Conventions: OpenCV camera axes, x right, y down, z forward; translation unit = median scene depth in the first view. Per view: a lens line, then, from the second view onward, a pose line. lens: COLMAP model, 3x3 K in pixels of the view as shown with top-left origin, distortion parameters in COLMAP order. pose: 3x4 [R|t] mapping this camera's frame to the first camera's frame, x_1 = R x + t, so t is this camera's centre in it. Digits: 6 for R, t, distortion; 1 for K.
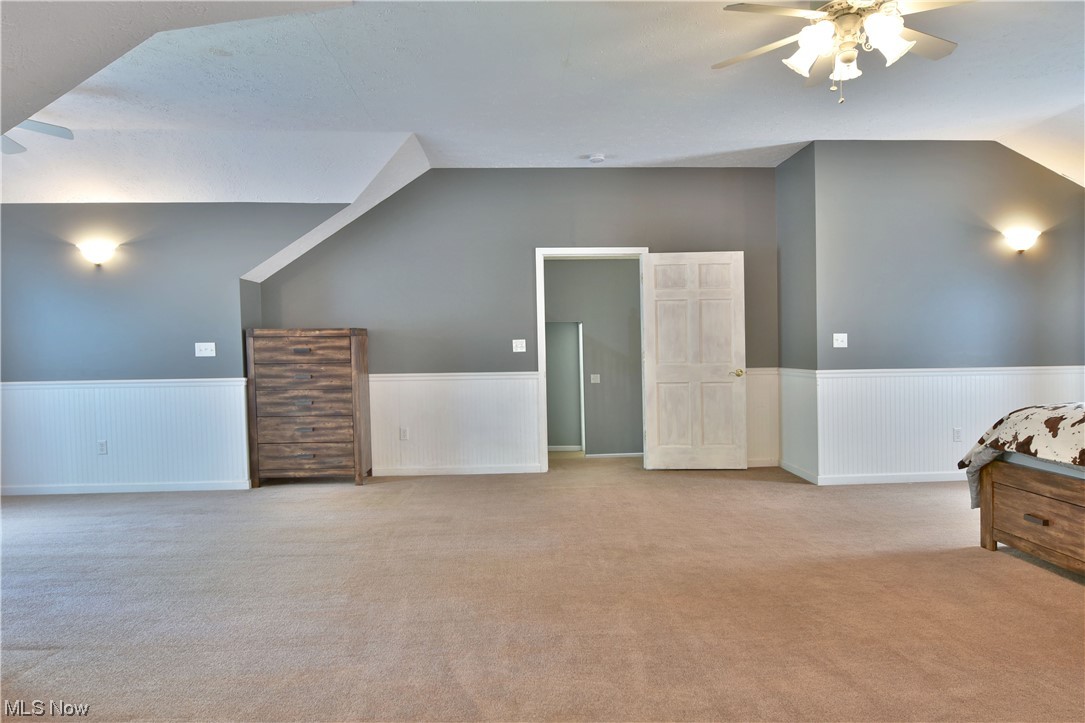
lens RADIAL K [[669.3, 0, 543.3], [0, 669.3, 358.3], [0, 0, 1]] dist [-0.006197, -0.012156]
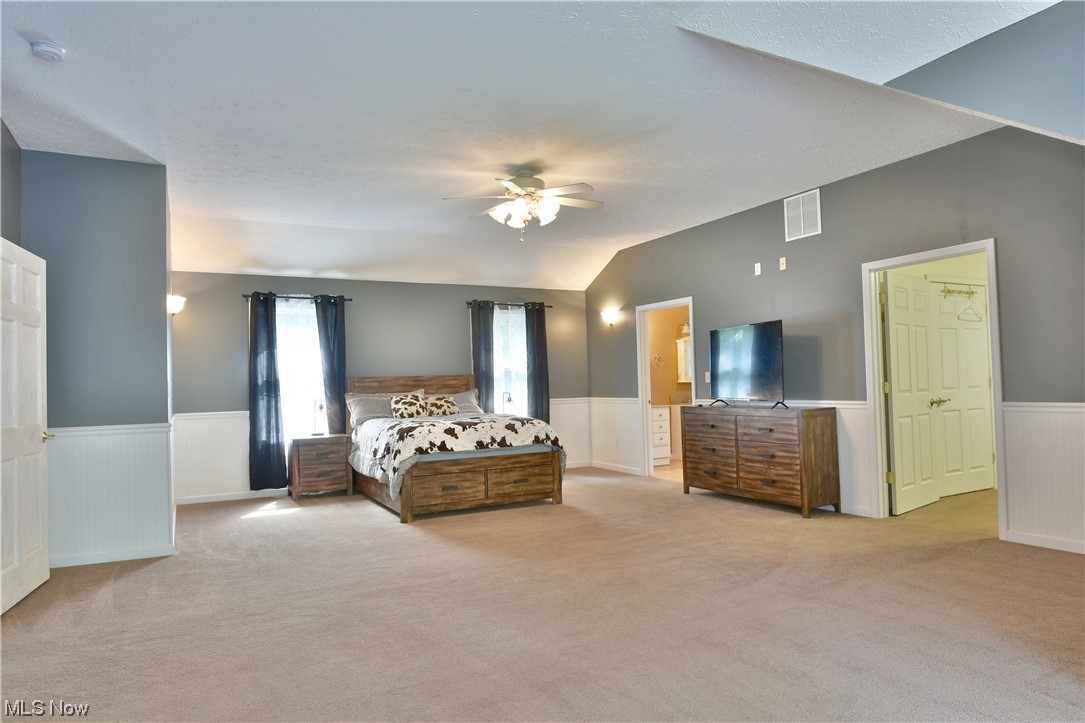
lens RADIAL K [[669.3, 0, 540.8], [0, 669.3, 360.7], [0, 0, 1]] dist [-0.006197, -0.012156]
pose [[-0.460136, 0.050748, 0.886397, -0.967861], [0.037992, 0.998576, -0.037448, -0.017303], [-0.887035, 0.016444, -0.461409, 1.632833]]
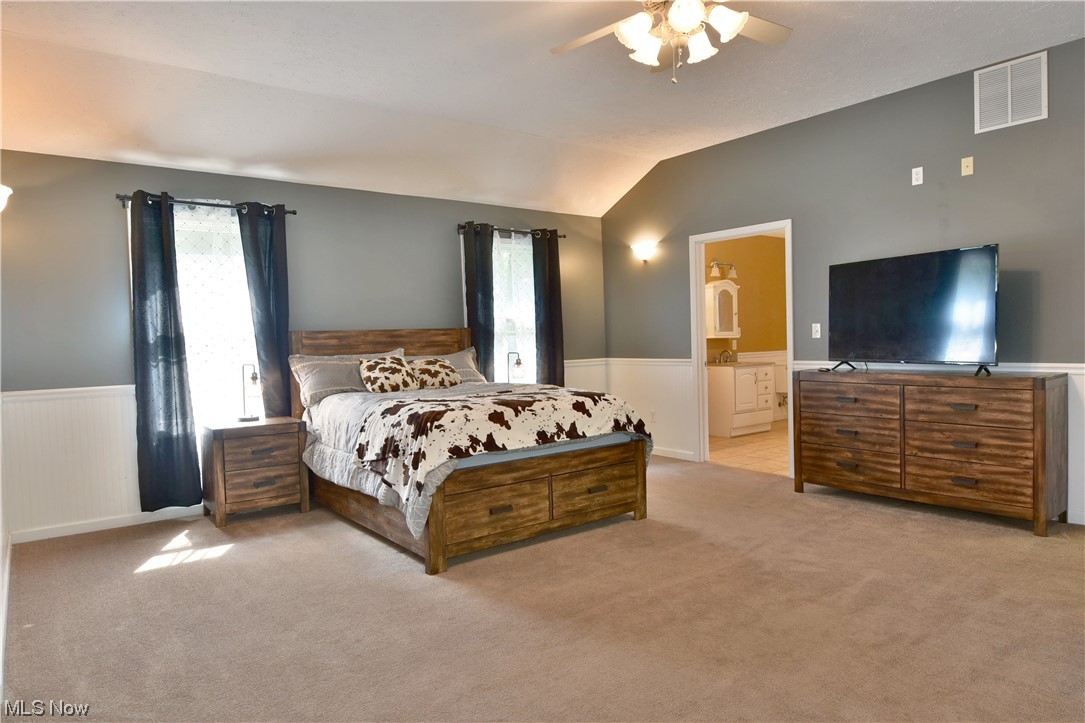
lens RADIAL K [[677.2, 0, 544.5], [0, 677.2, 361.6], [0, 0, 1]] dist [-0.015450, -0.000394]
pose [[-0.600069, -0.002353, 0.799945, -0.178621], [0.040266, 0.998639, 0.033142, -0.030190], [-0.798934, 0.052099, -0.599158, 1.624699]]
